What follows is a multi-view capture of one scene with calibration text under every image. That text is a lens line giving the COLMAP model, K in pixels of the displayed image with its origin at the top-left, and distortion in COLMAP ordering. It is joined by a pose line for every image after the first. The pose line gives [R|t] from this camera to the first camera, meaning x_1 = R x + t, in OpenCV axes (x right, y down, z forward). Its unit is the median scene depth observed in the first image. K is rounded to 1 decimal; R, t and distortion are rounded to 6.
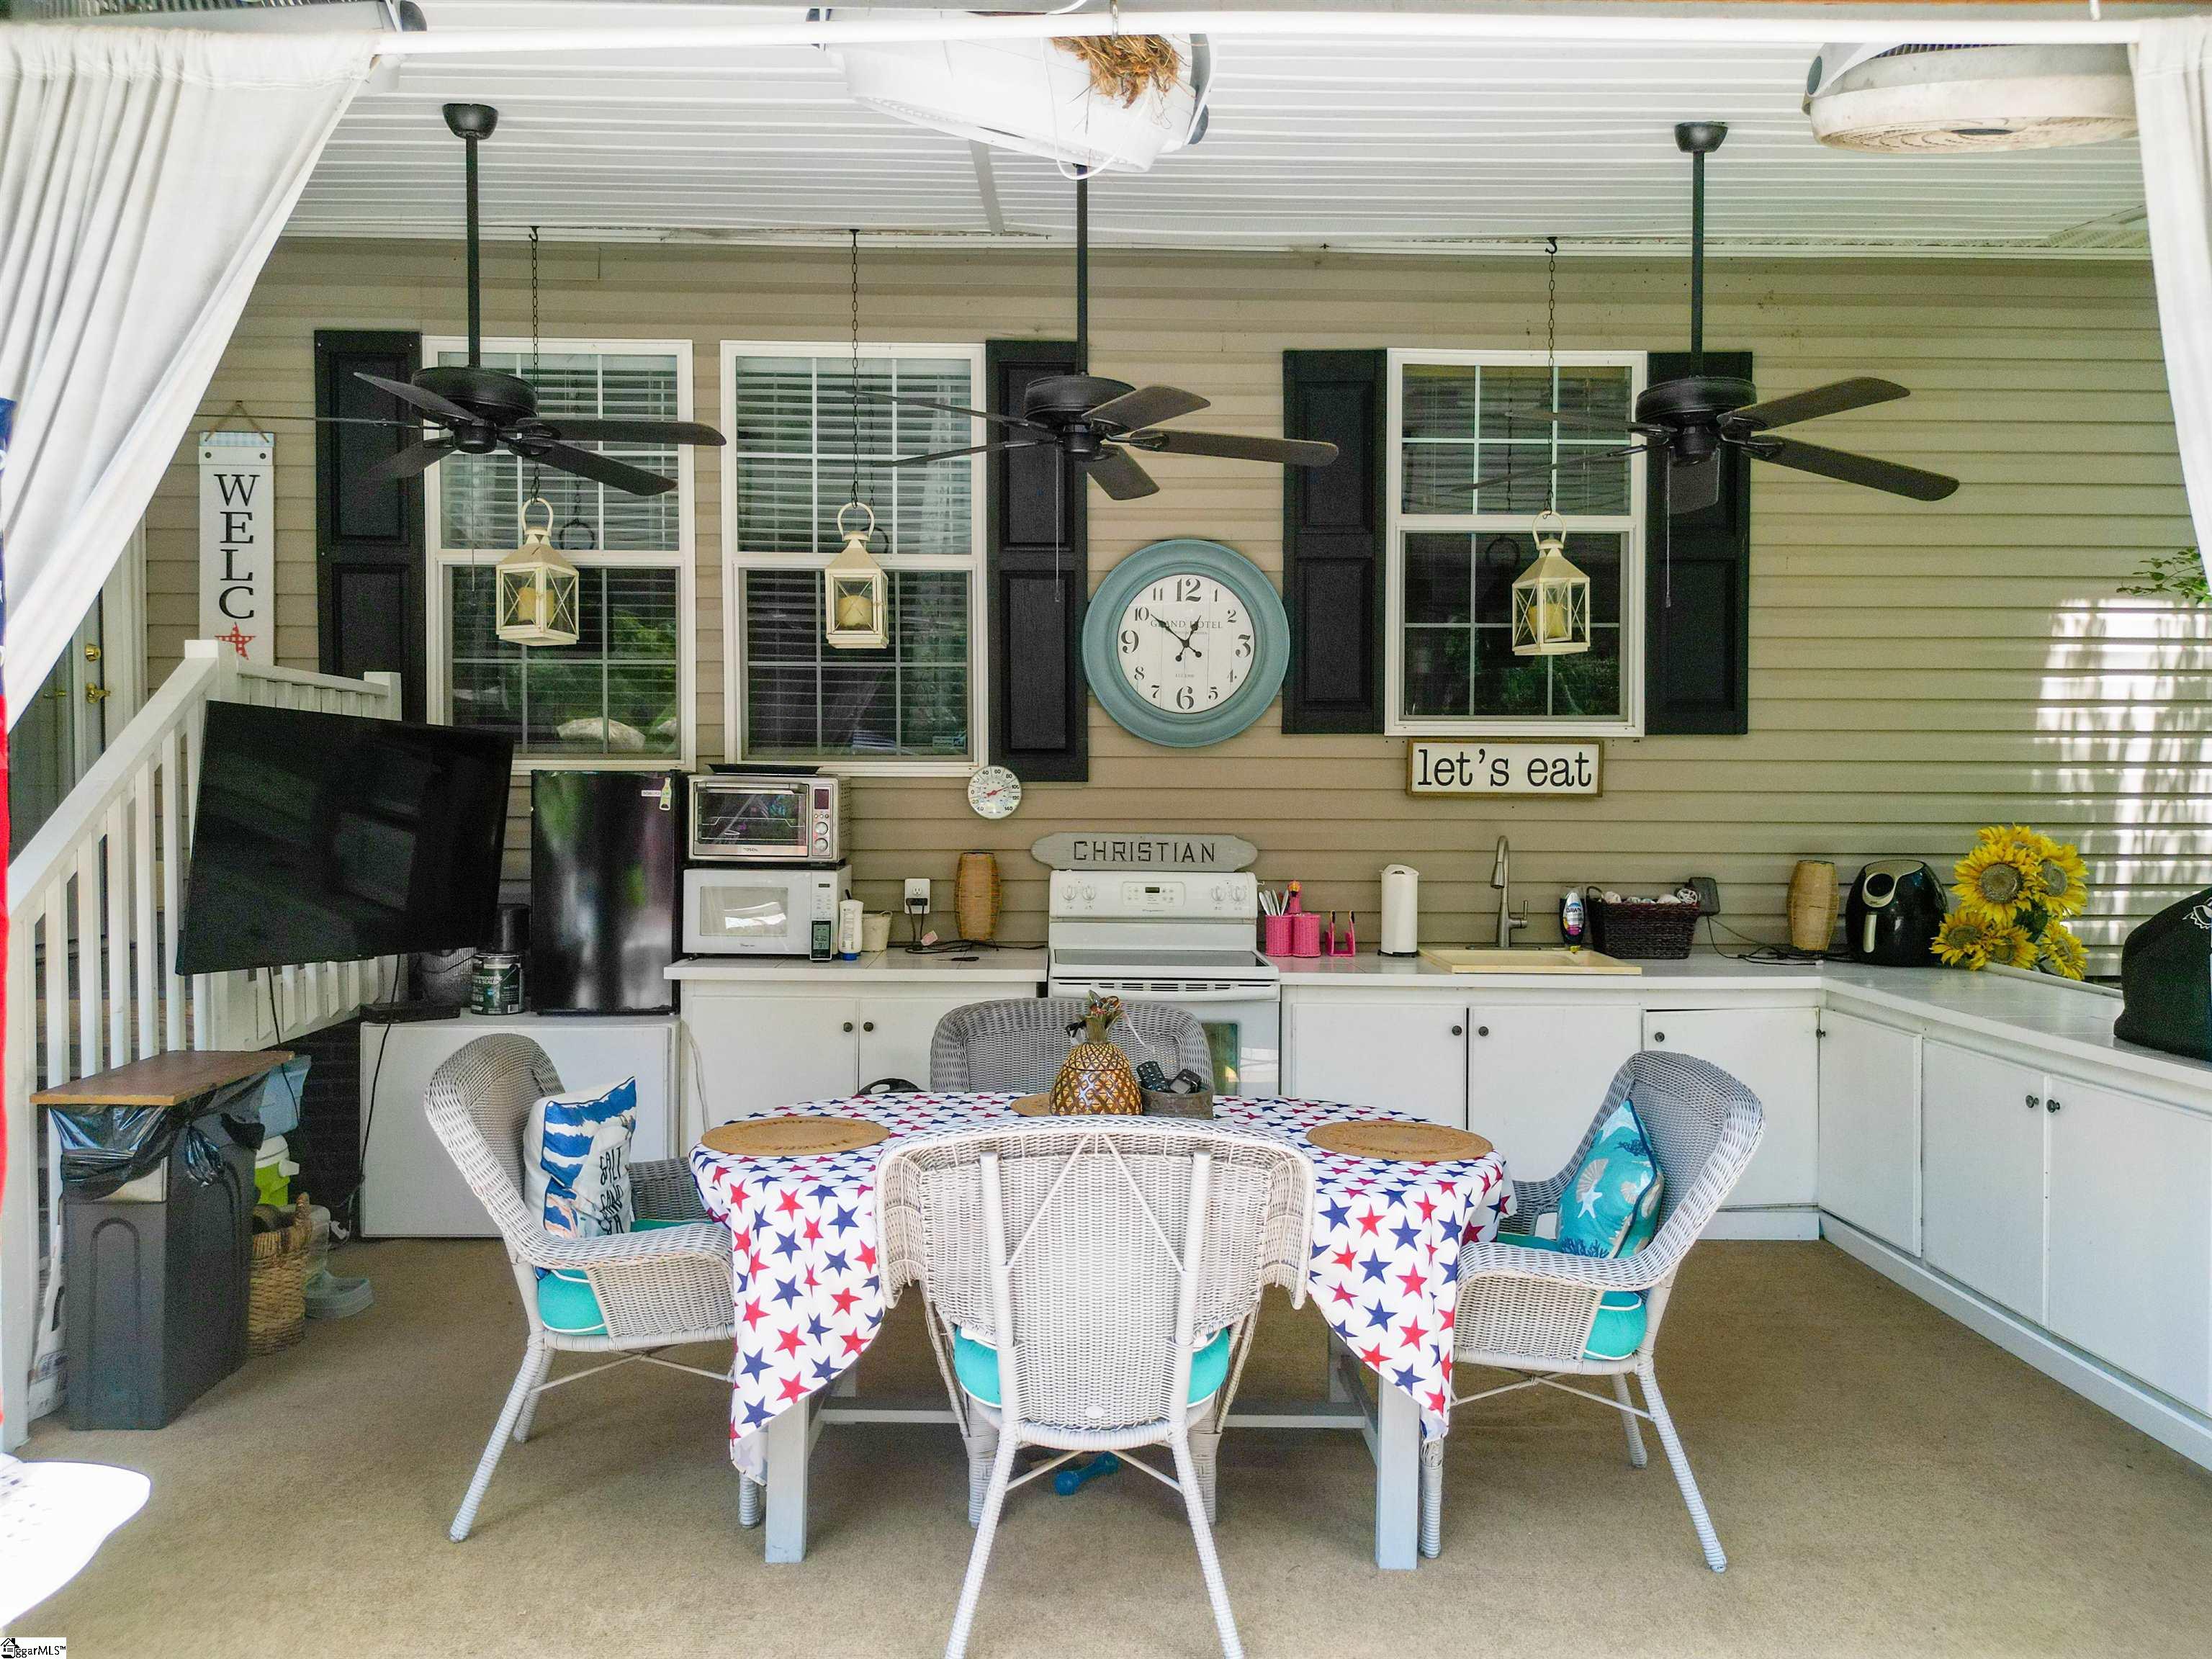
lens RADIAL K [[1543.6, 0, 1098.0], [0, 1543.6, 831.9], [0, 0, 1]] dist [0.013039, 0.000416]
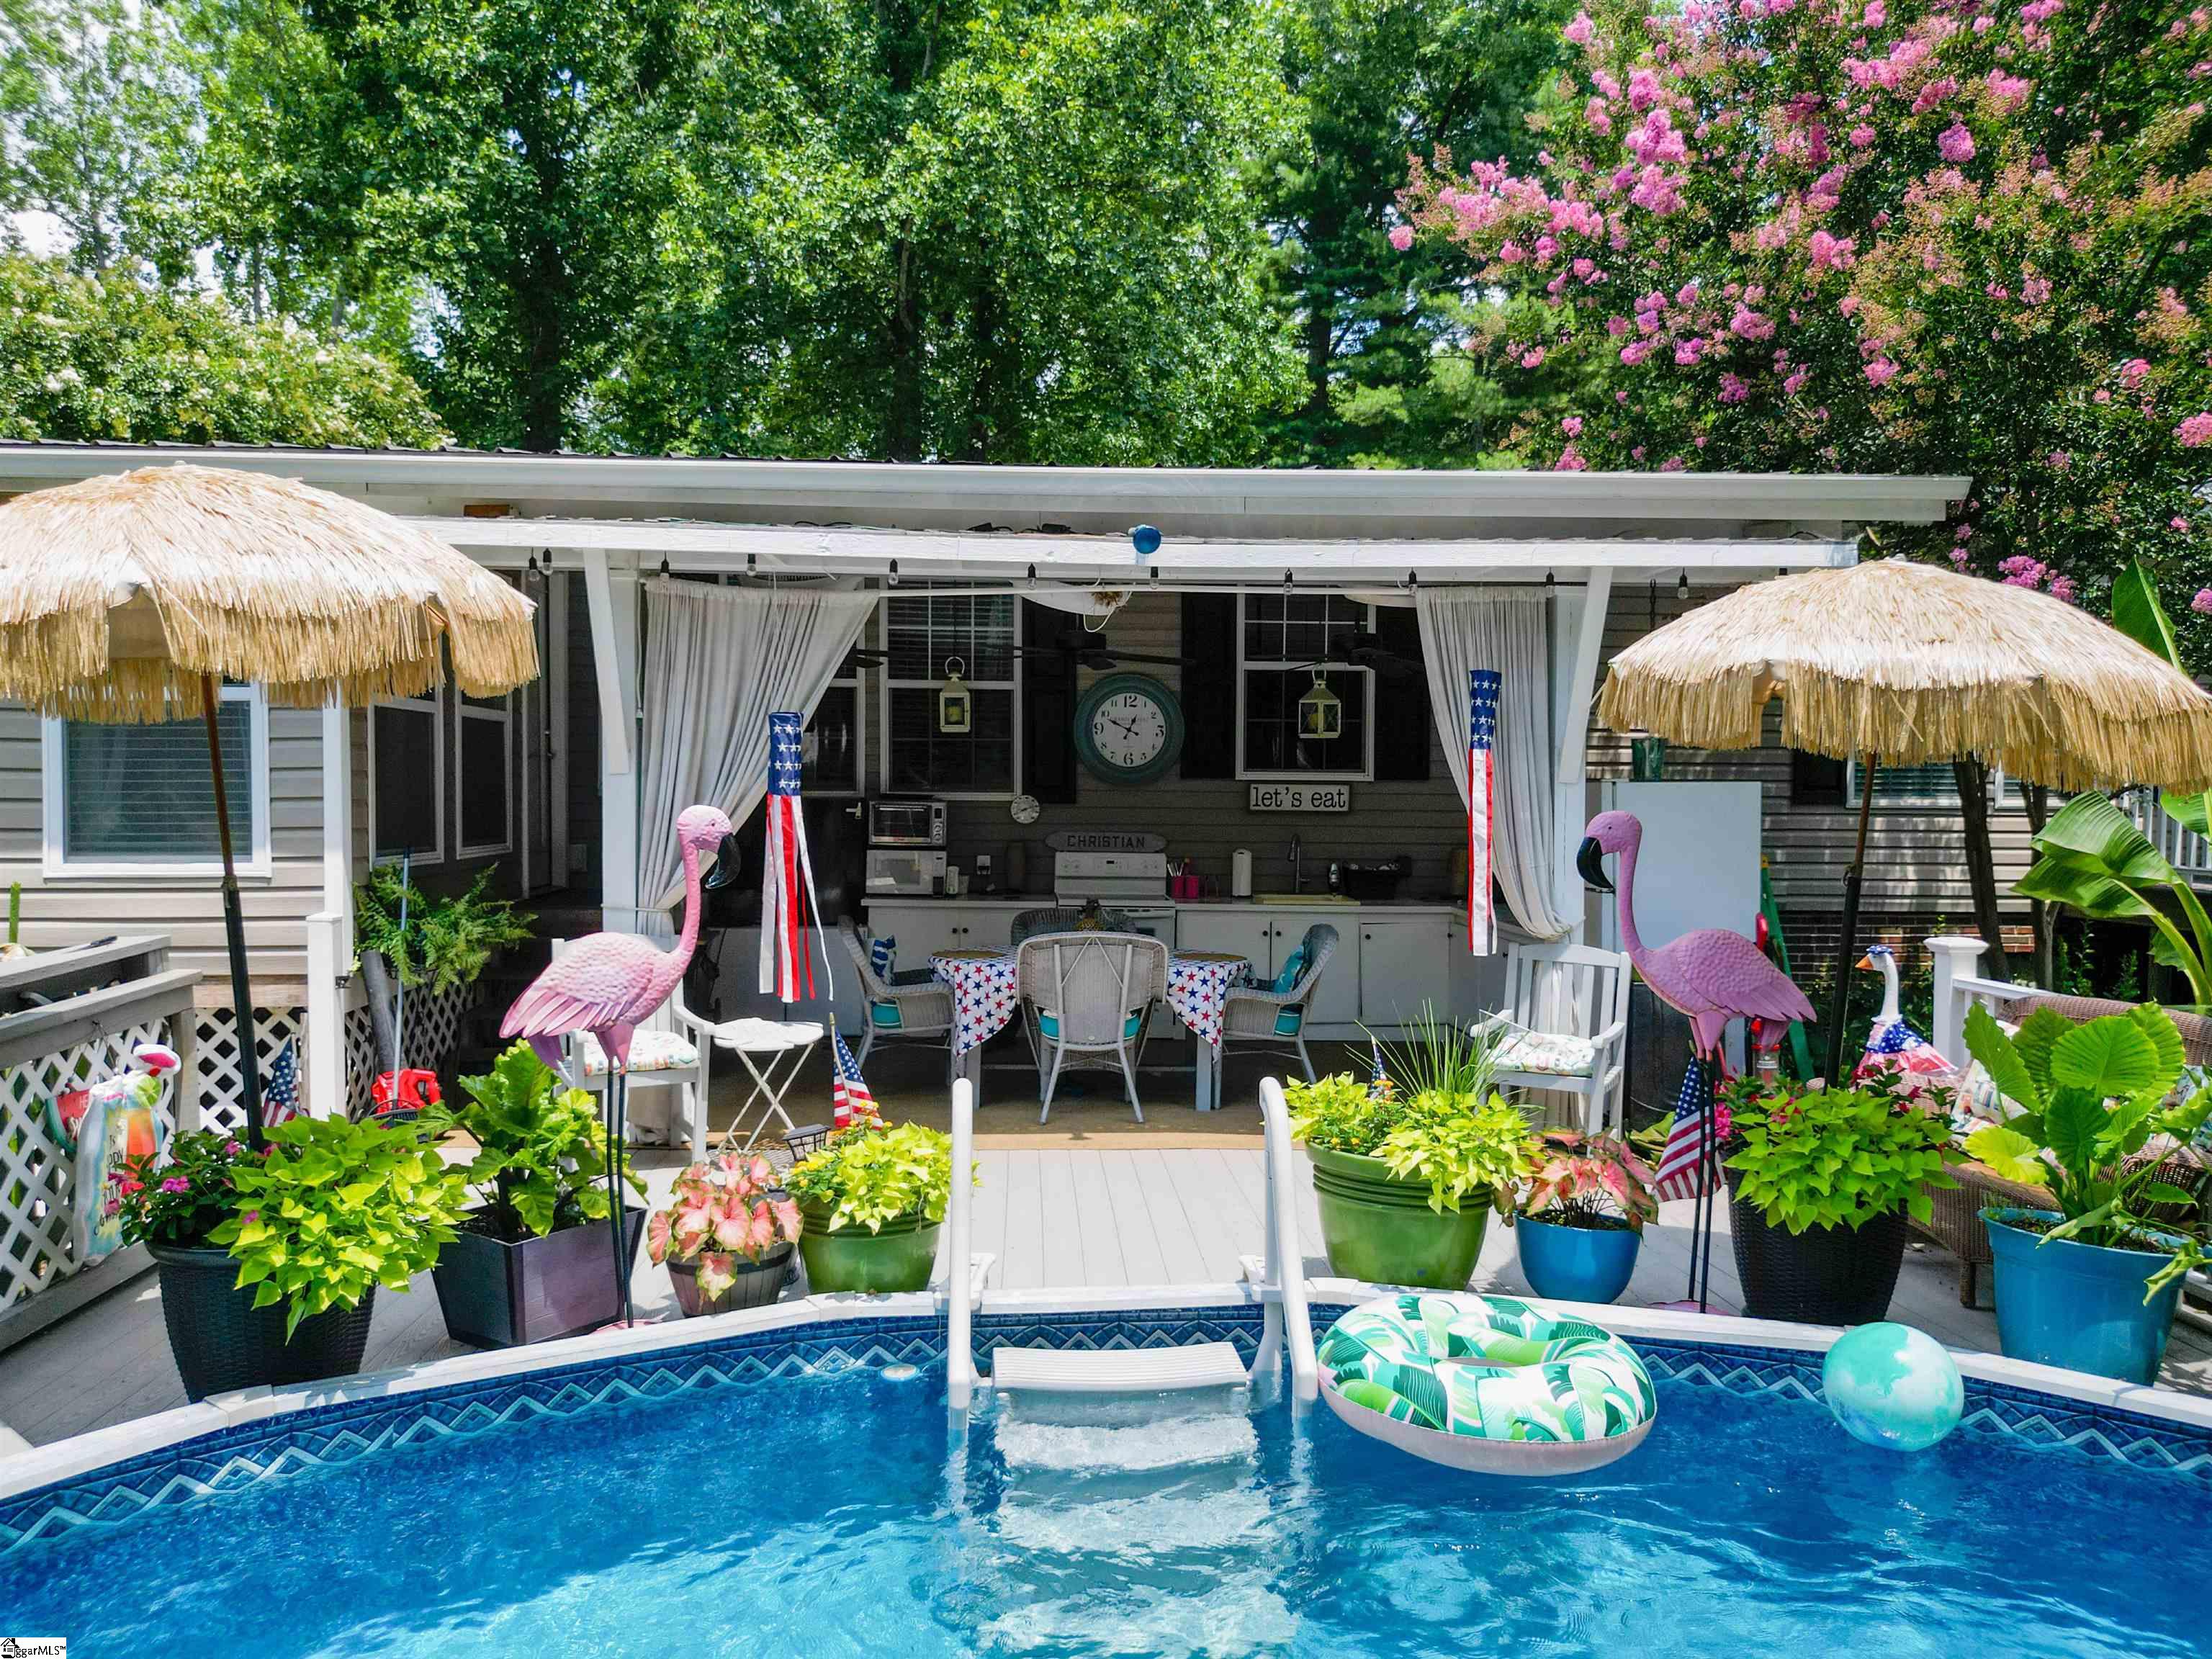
lens RADIAL K [[1543.6, 0, 1108.1], [0, 1543.6, 827.1], [0, 0, 1]] dist [0.013039, 0.000416]
pose [[0.999283, 0.004543, 0.037586, -0.040162], [-0.004637, 0.999986, 0.002422, -0.009782], [-0.037575, -0.002595, 0.999290, -0.919290]]
